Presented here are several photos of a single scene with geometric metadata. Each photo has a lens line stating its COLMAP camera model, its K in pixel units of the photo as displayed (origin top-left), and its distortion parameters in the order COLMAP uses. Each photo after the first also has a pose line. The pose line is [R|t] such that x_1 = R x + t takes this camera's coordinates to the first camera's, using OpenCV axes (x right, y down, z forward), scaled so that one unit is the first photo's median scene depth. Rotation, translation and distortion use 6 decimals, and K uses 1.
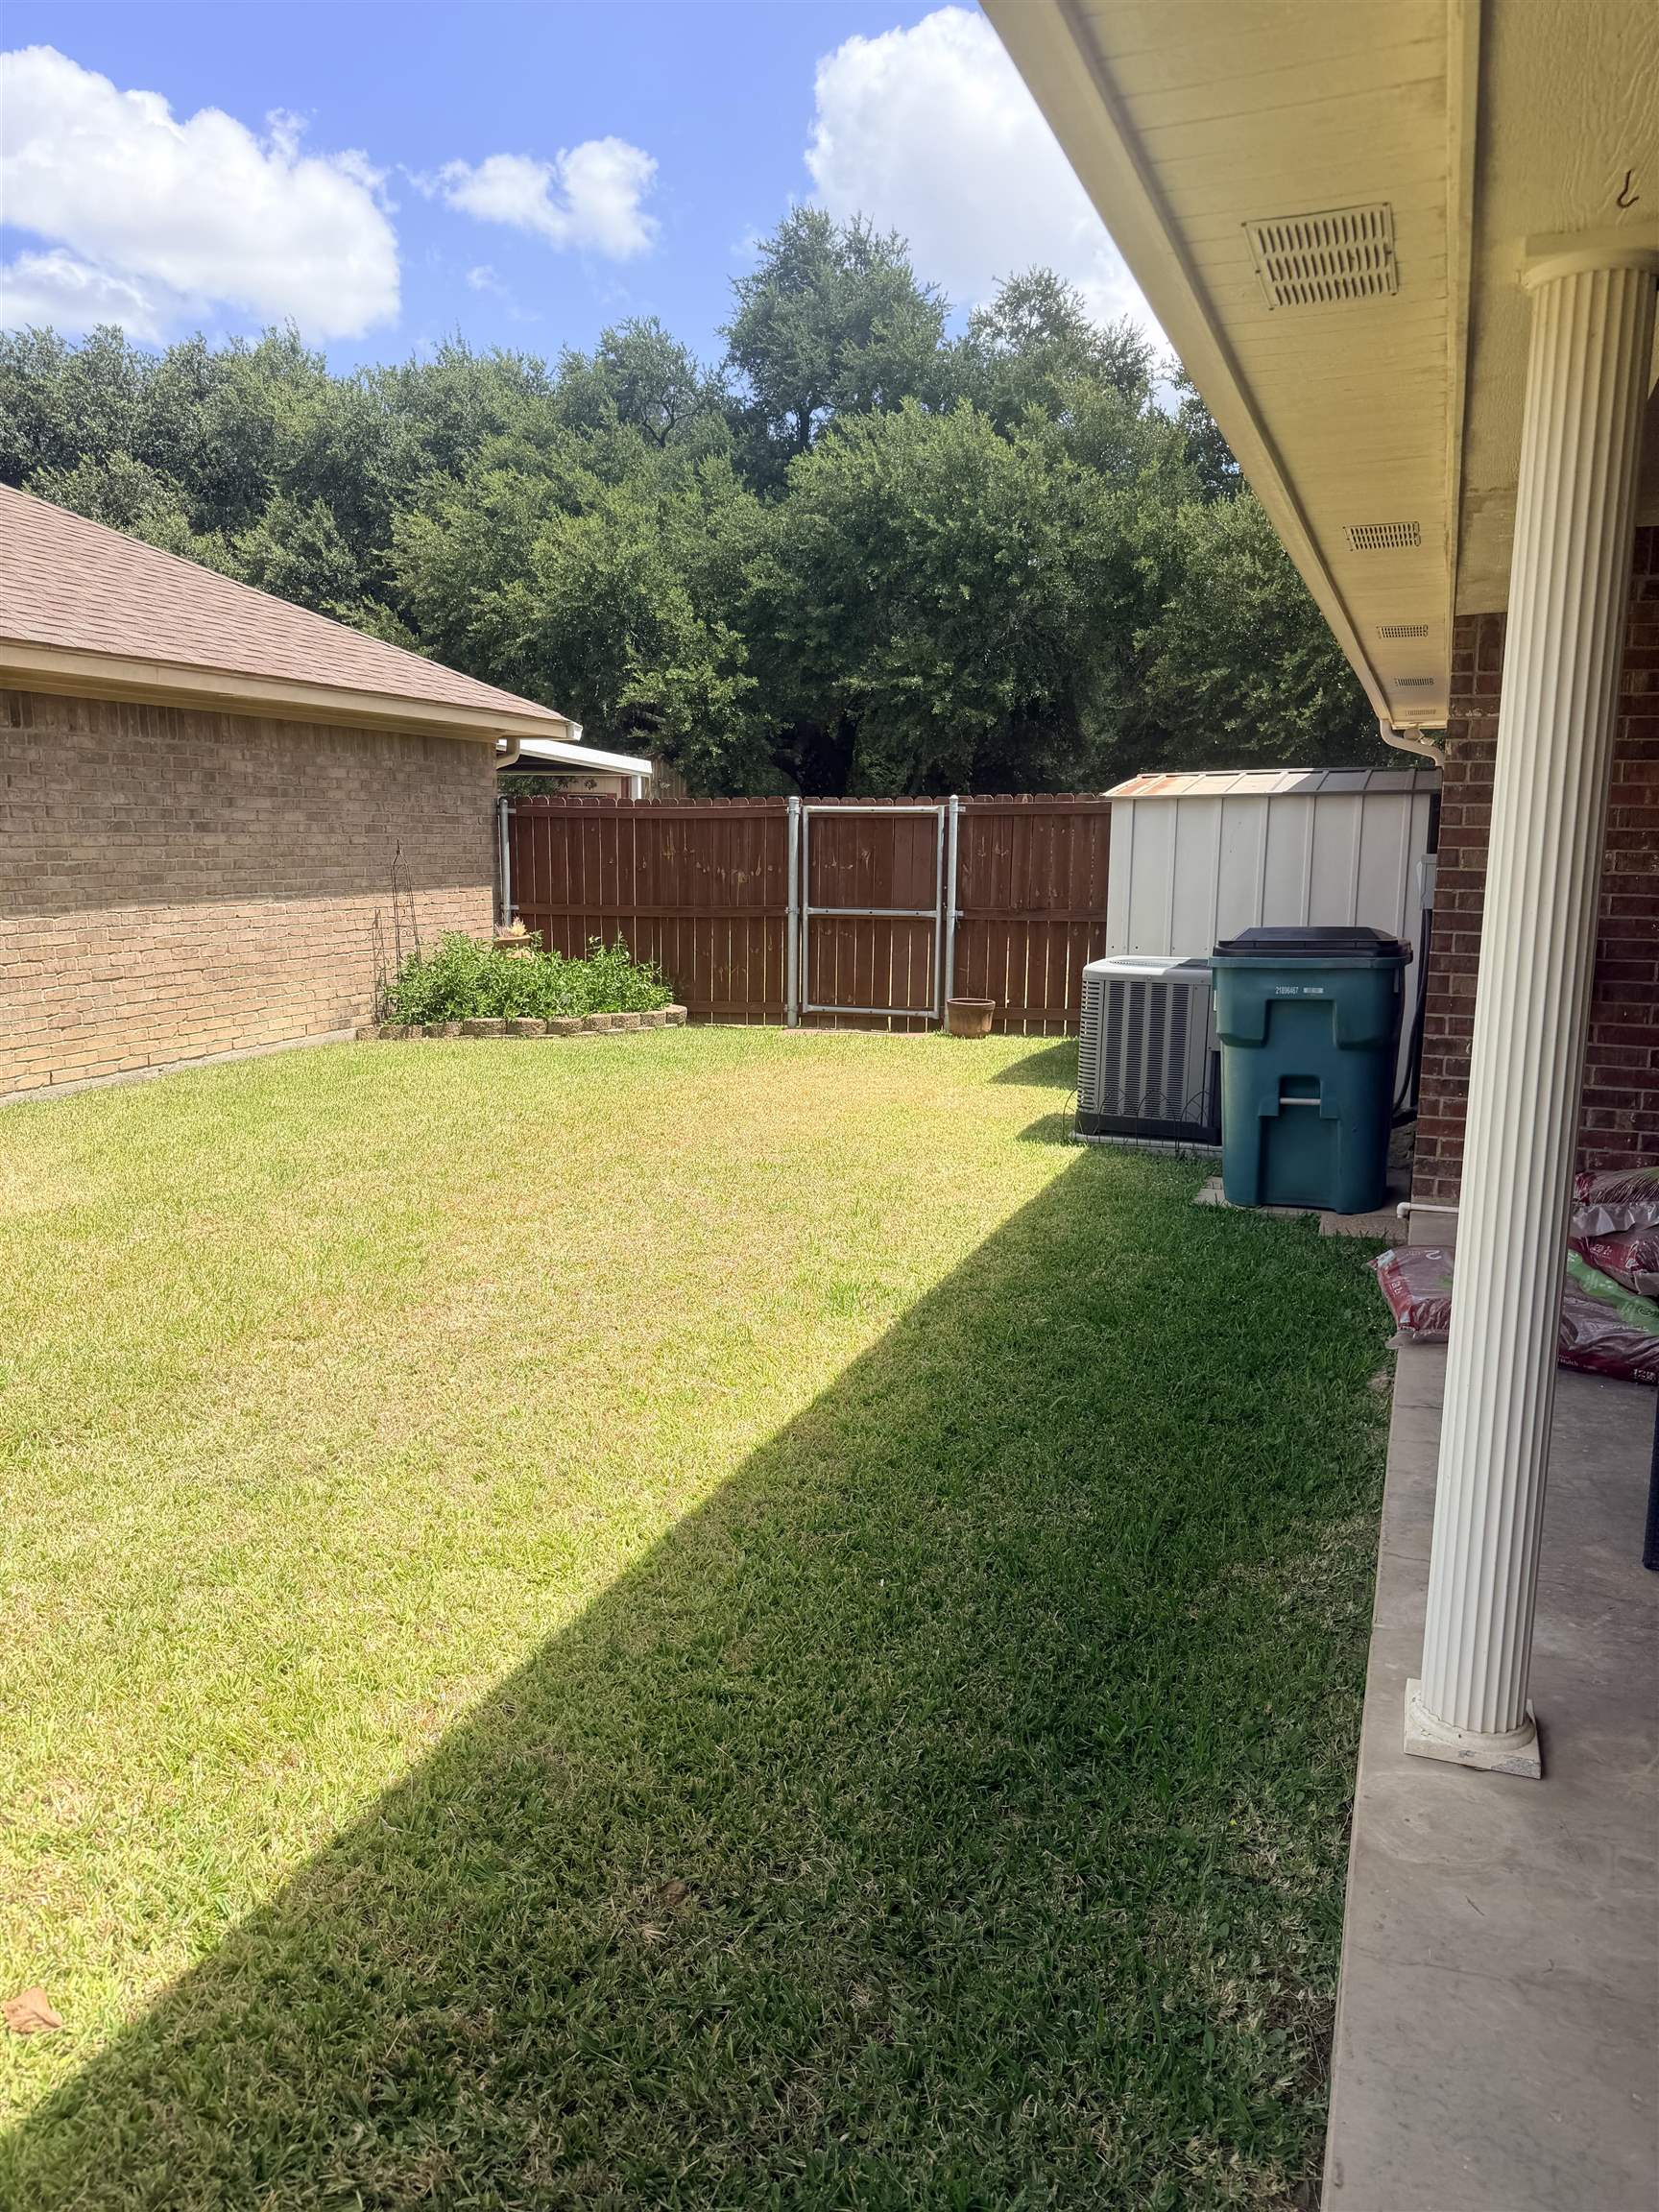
lens RADIAL K [[1576.4, 0, 822.1], [0, 1576.4, 1093.2], [0, 0, 1]] dist [0.007736, -0.018231]
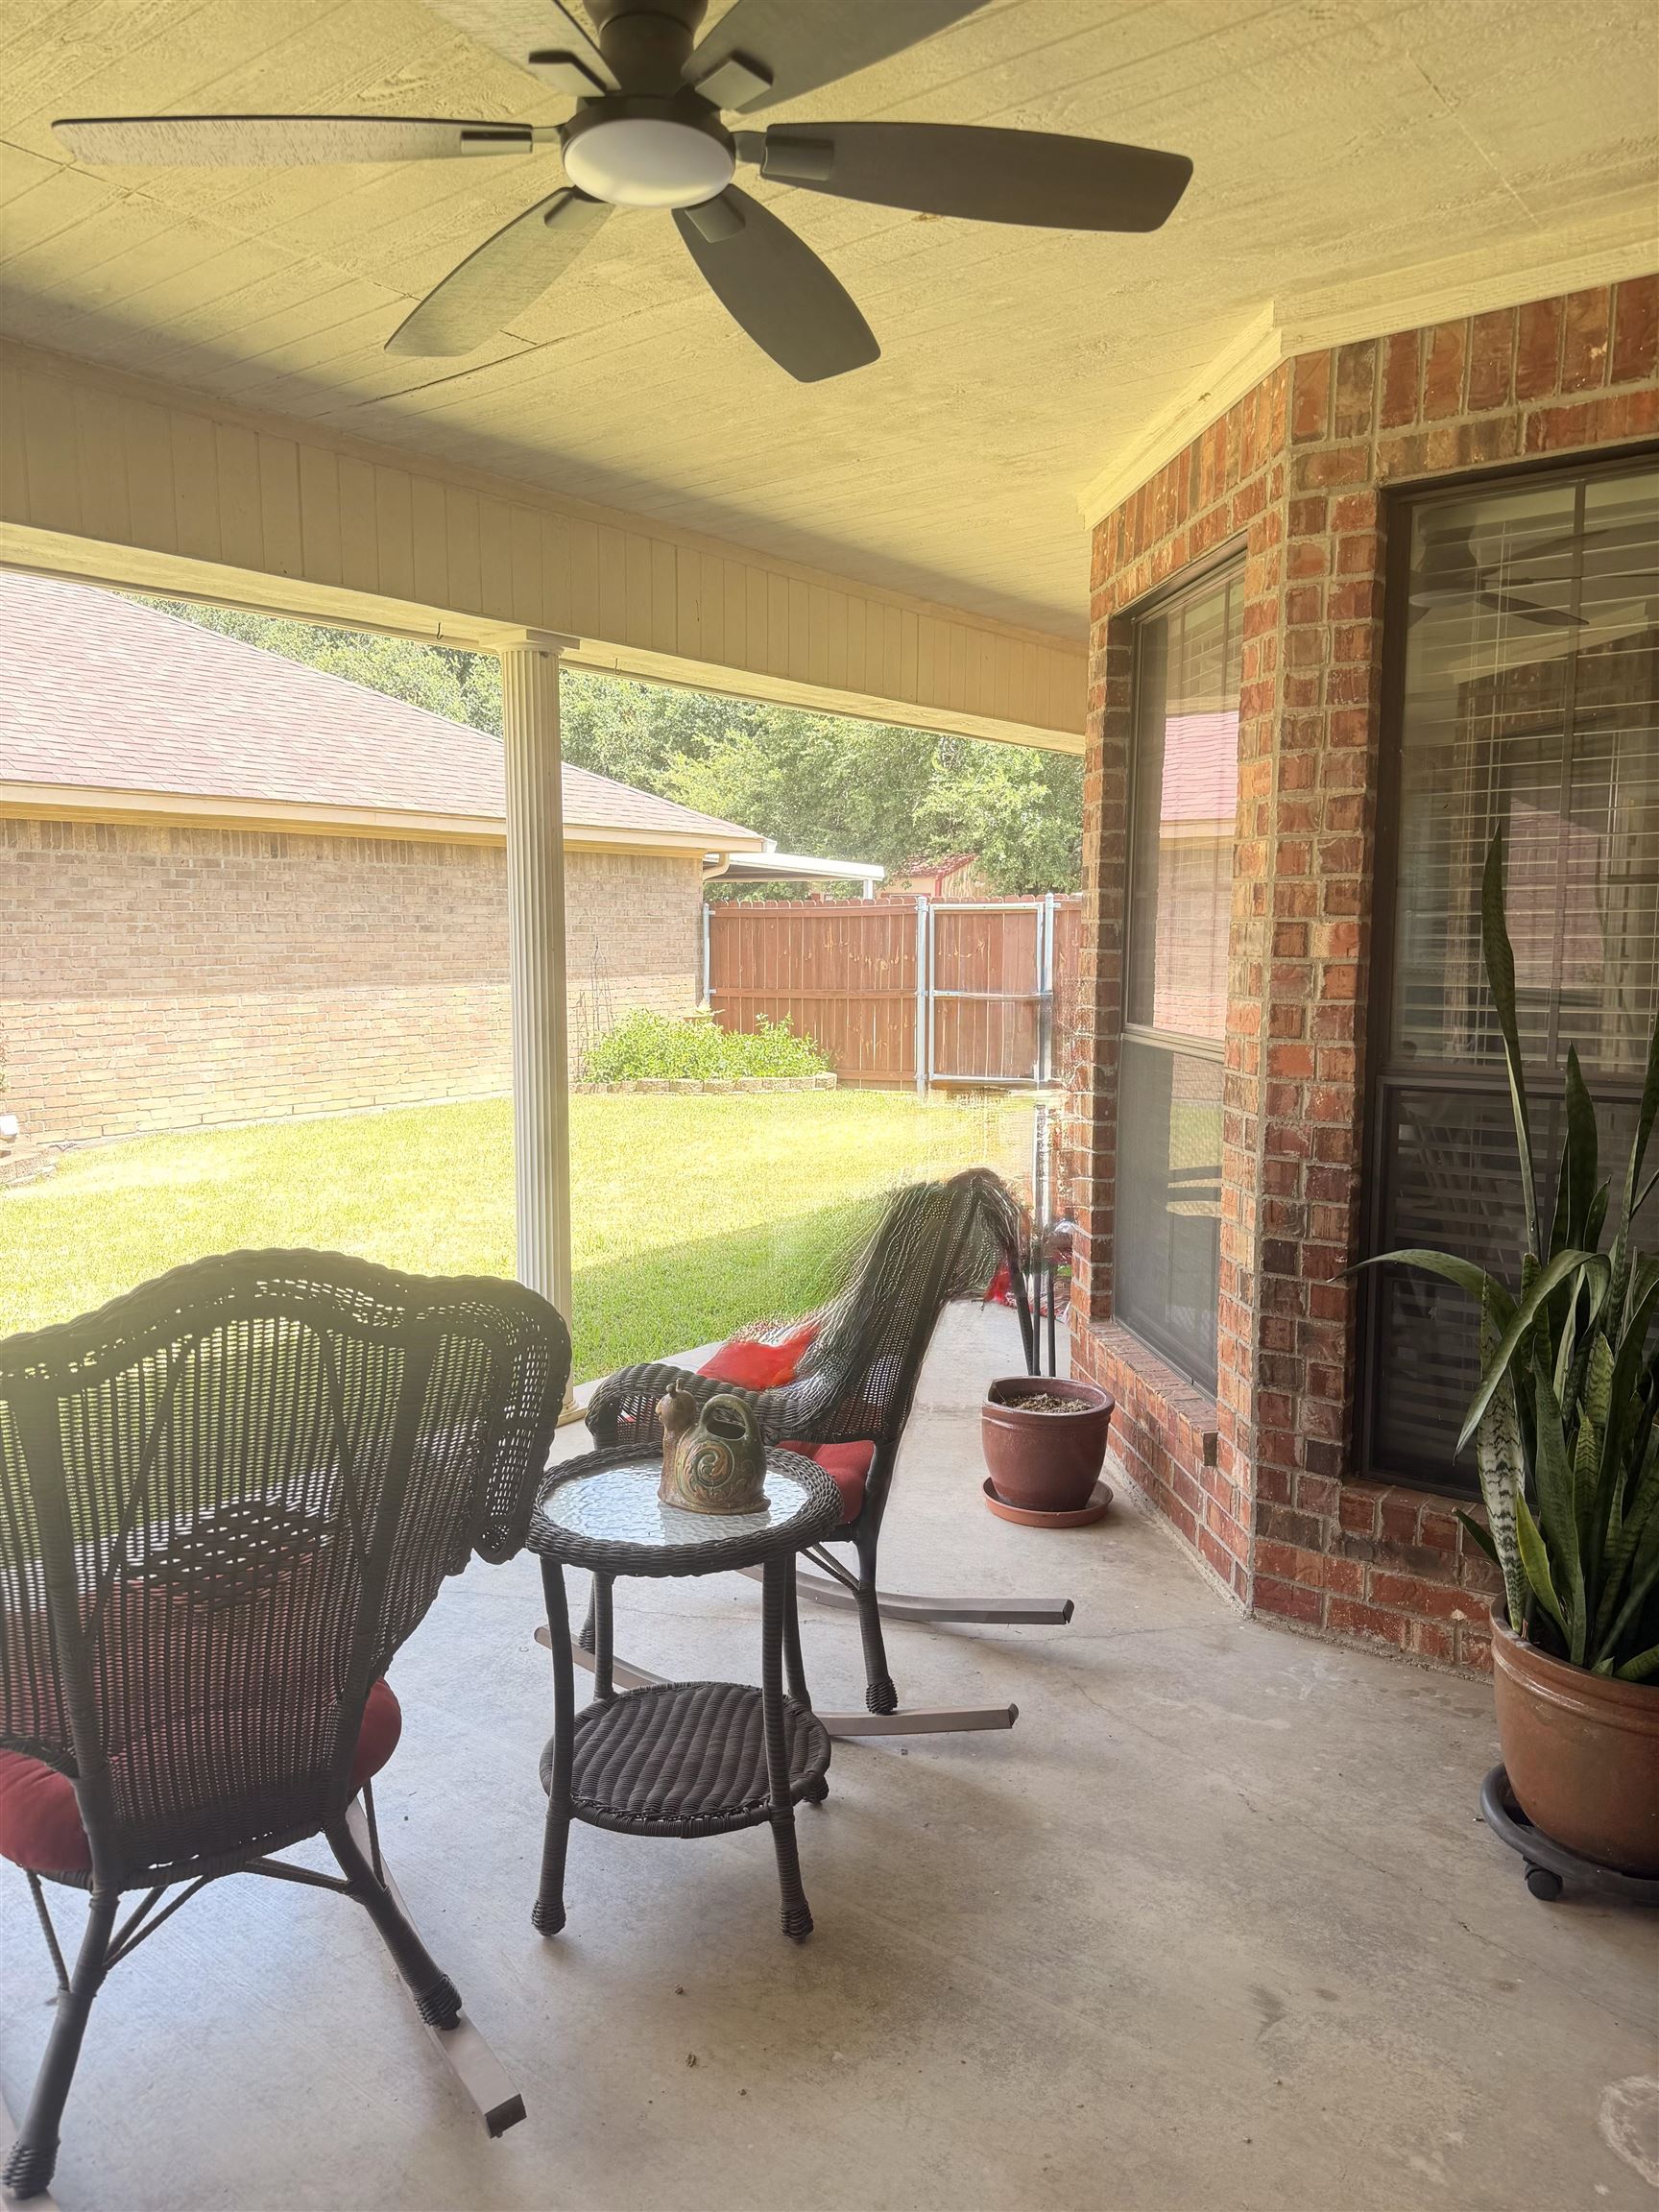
lens RADIAL K [[1576.4, 0, 837.8], [0, 1576.4, 1117.2], [0, 0, 1]] dist [0.007736, -0.018231]
pose [[0.957629, 0.022629, -0.287115, 0.280301], [-0.035826, 0.998525, -0.040794, 0.027949], [0.285768, 0.049352, 0.957027, -0.143046]]
